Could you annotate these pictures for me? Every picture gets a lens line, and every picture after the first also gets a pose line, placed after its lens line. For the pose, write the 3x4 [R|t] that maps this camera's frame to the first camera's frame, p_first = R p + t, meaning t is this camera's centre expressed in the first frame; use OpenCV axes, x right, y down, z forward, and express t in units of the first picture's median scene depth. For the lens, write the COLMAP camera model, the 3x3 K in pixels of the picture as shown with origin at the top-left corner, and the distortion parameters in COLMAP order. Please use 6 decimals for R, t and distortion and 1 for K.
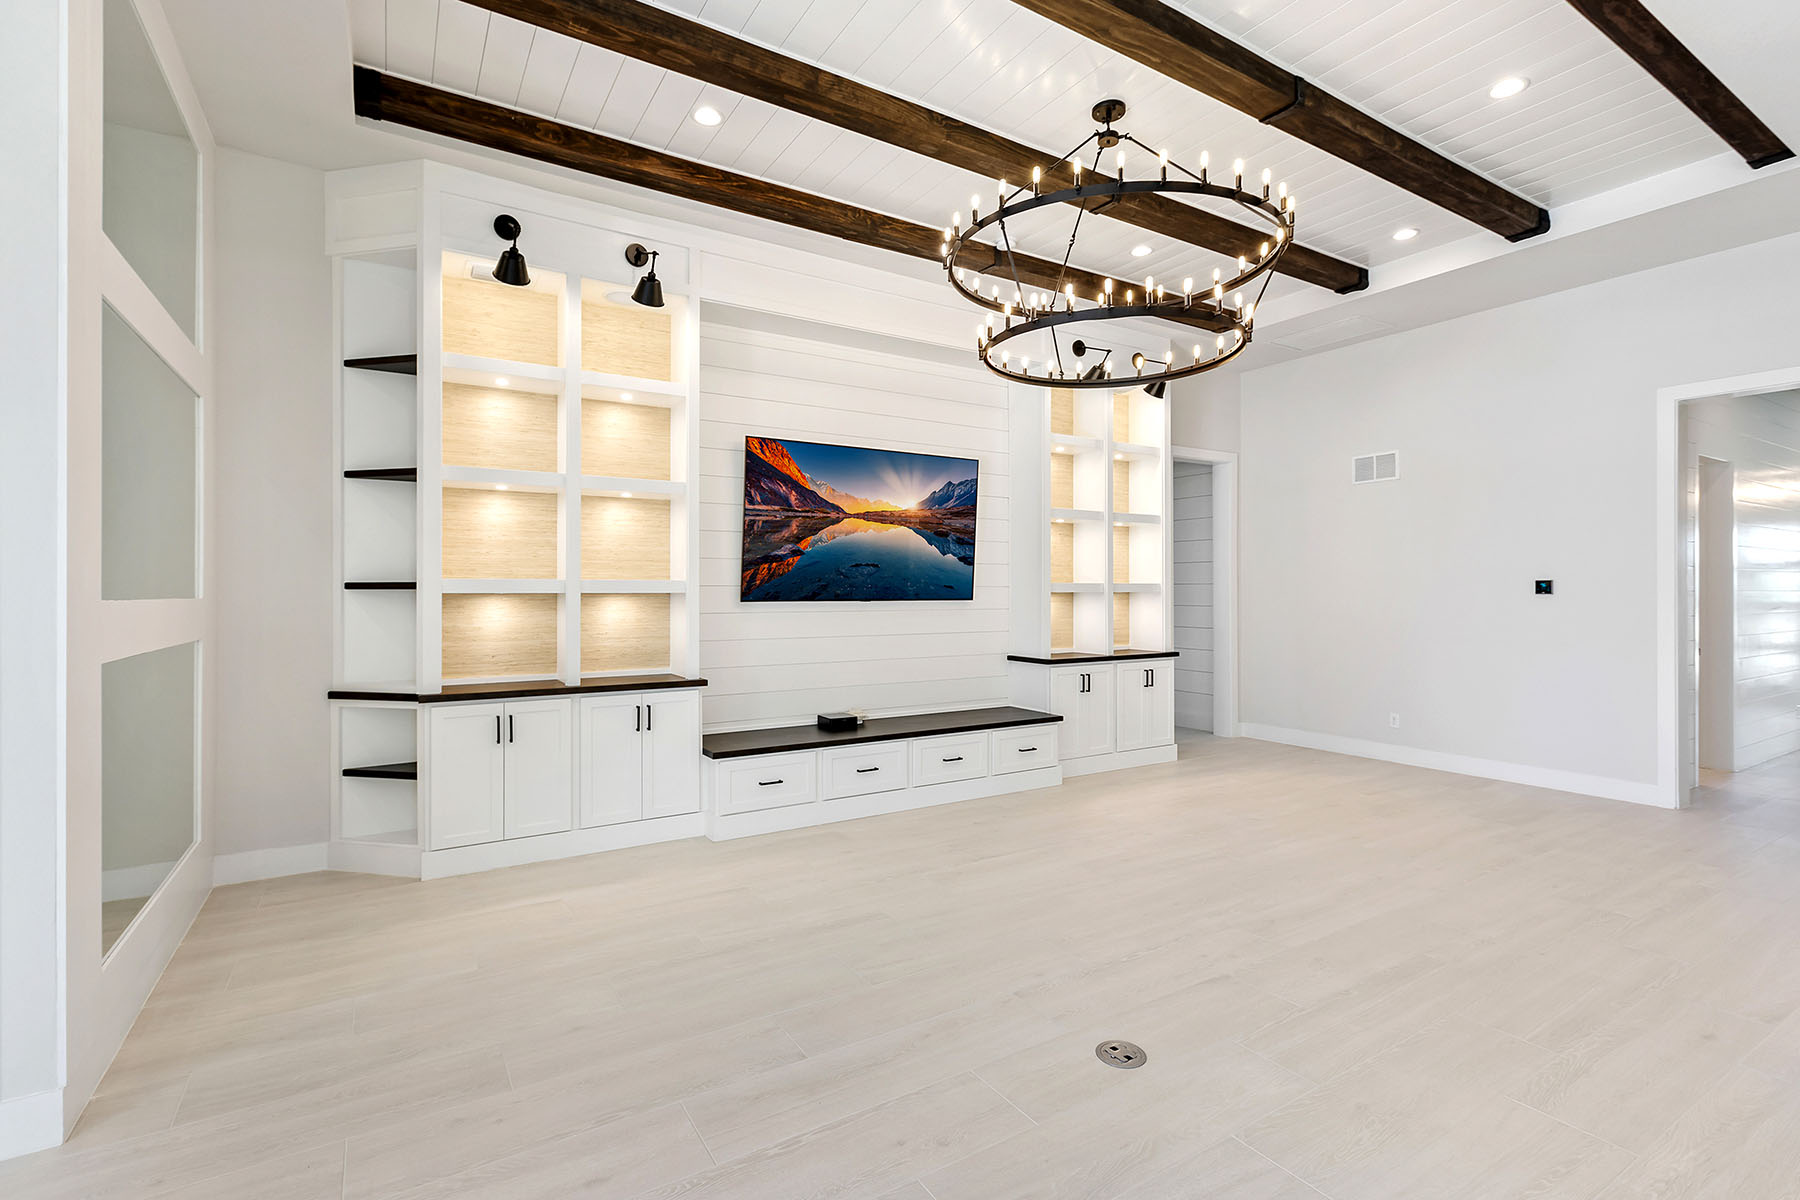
lens RADIAL K [[861.8, 0, 904.5], [0, 861.8, 598.4], [0, 0, 1]] dist [-0.000358, 0.005539]
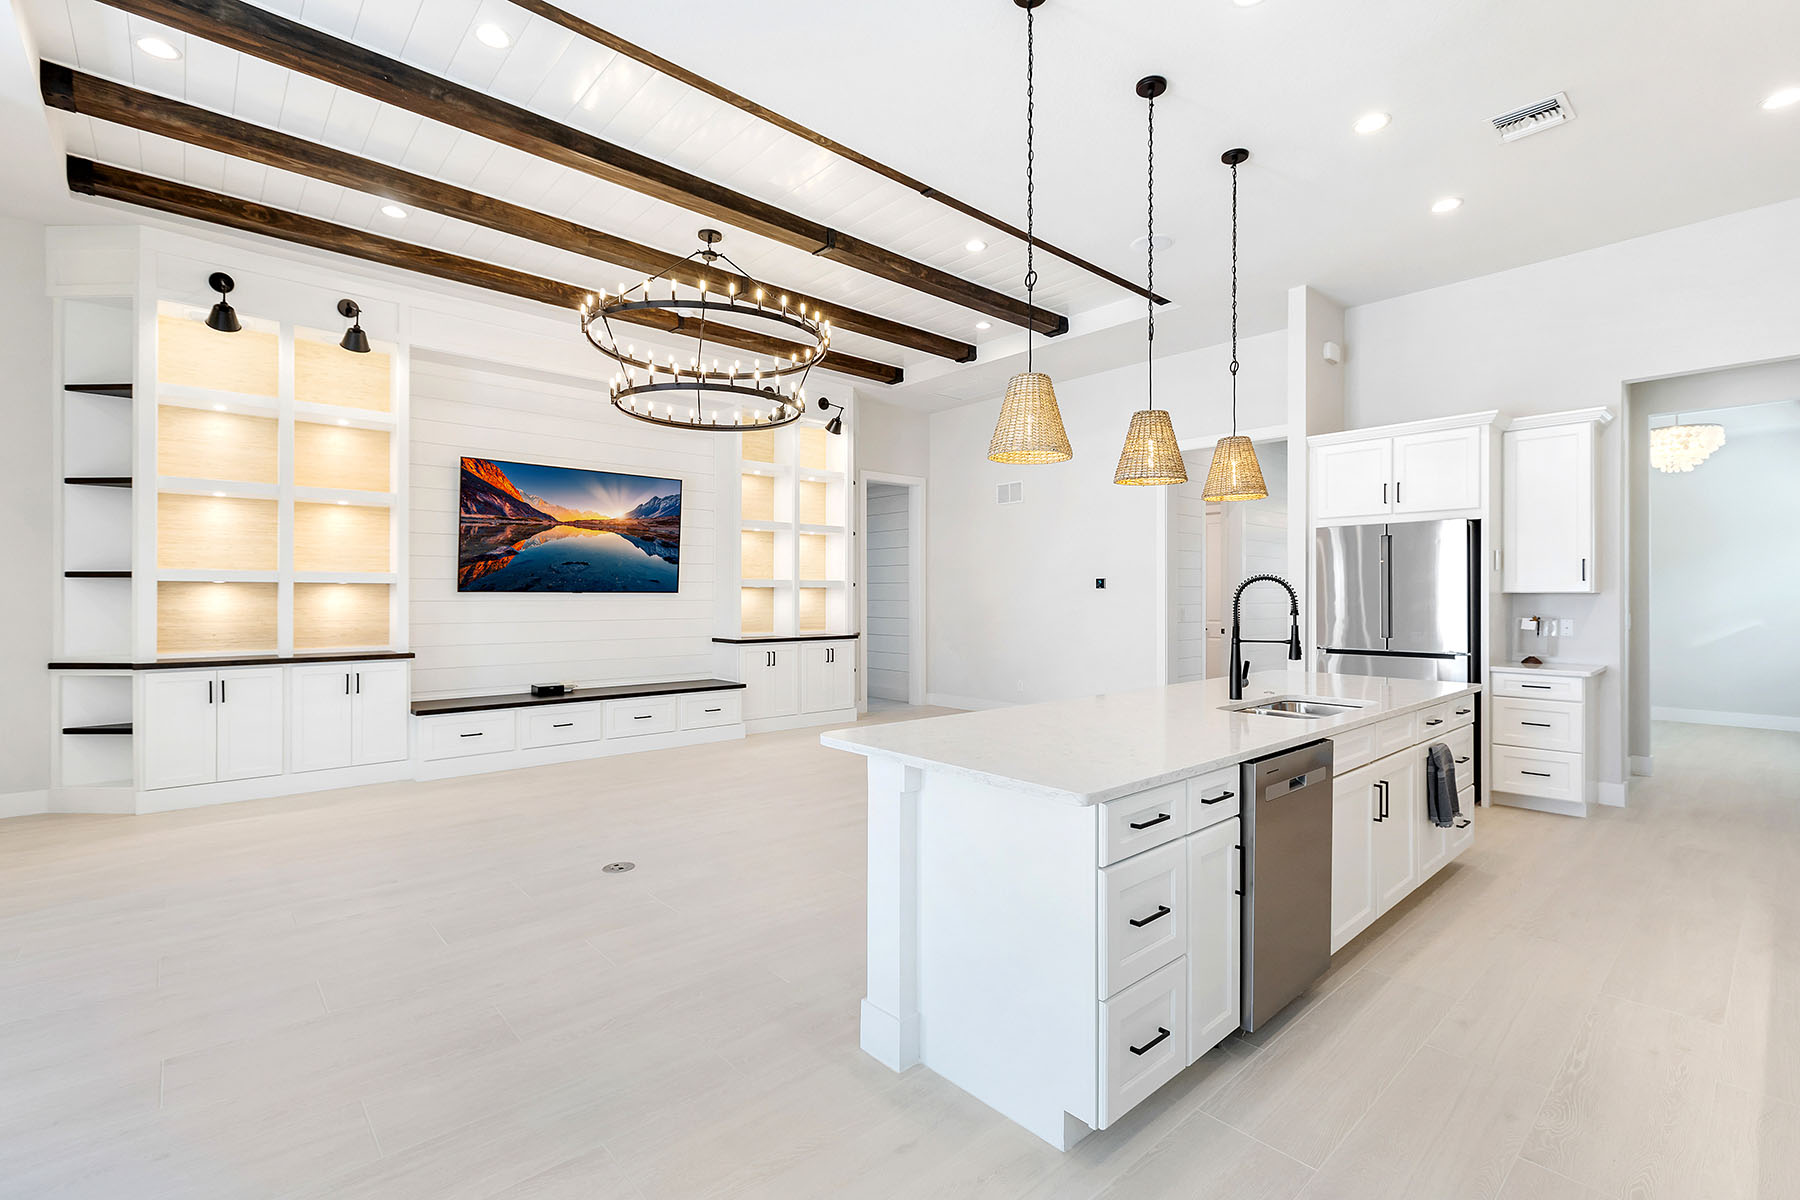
lens RADIAL K [[823.3, 0, 918.5], [0, 823.3, 603.7], [0, 0, 1]] dist [0.008152, -0.003312]
pose [[0.982337, -0.001000, 0.187119, 0.241428], [0.000838, 0.999999, 0.000943, 0.020380], [-0.187120, -0.000770, 0.982337, -0.280736]]
